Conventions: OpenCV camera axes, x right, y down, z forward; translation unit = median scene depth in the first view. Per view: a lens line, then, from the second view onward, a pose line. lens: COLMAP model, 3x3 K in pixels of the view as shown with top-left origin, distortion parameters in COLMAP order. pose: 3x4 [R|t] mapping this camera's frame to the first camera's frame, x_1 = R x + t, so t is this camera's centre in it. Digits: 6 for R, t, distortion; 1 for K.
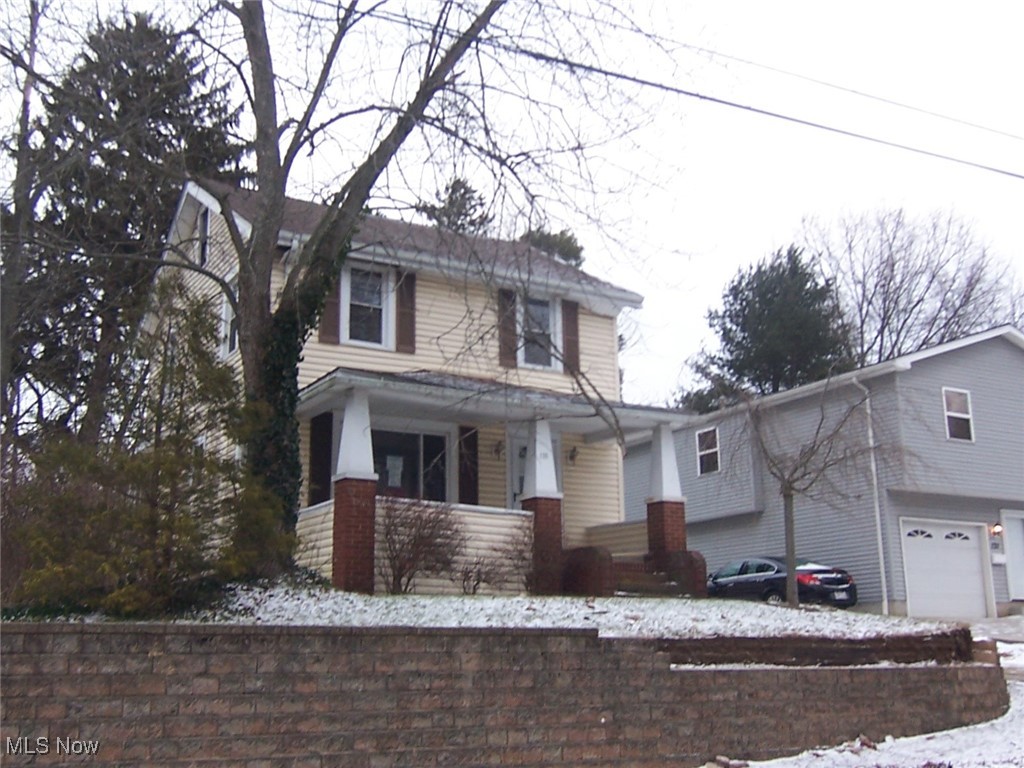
lens RADIAL K [[1173.7, 0, 510.1], [0, 1173.7, 382.8], [0, 0, 1]] dist [-0.038652, 0.000000]
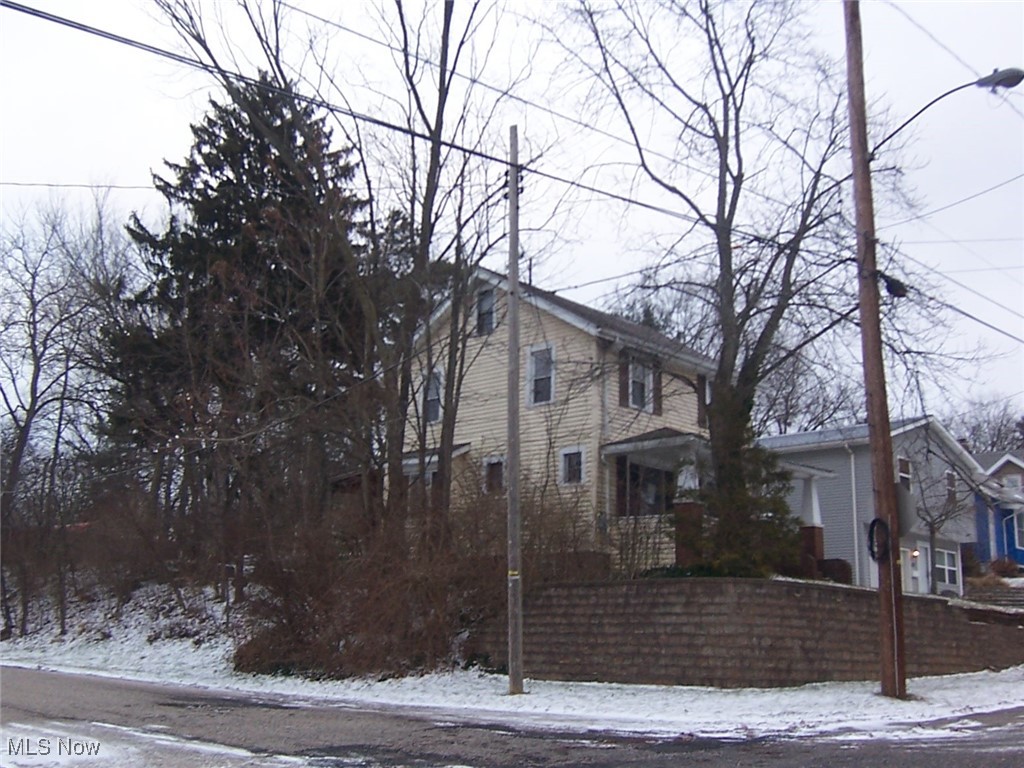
lens RADIAL K [[1173.7, 0, 512.7], [0, 1173.7, 384.5], [0, 0, 1]] dist [-0.038652, 0.000000]
pose [[0.962170, 0.100726, 0.253146, -0.651430], [-0.103403, 0.994636, -0.002742, -0.041912], [-0.252064, -0.023538, 0.967424, -0.407427]]
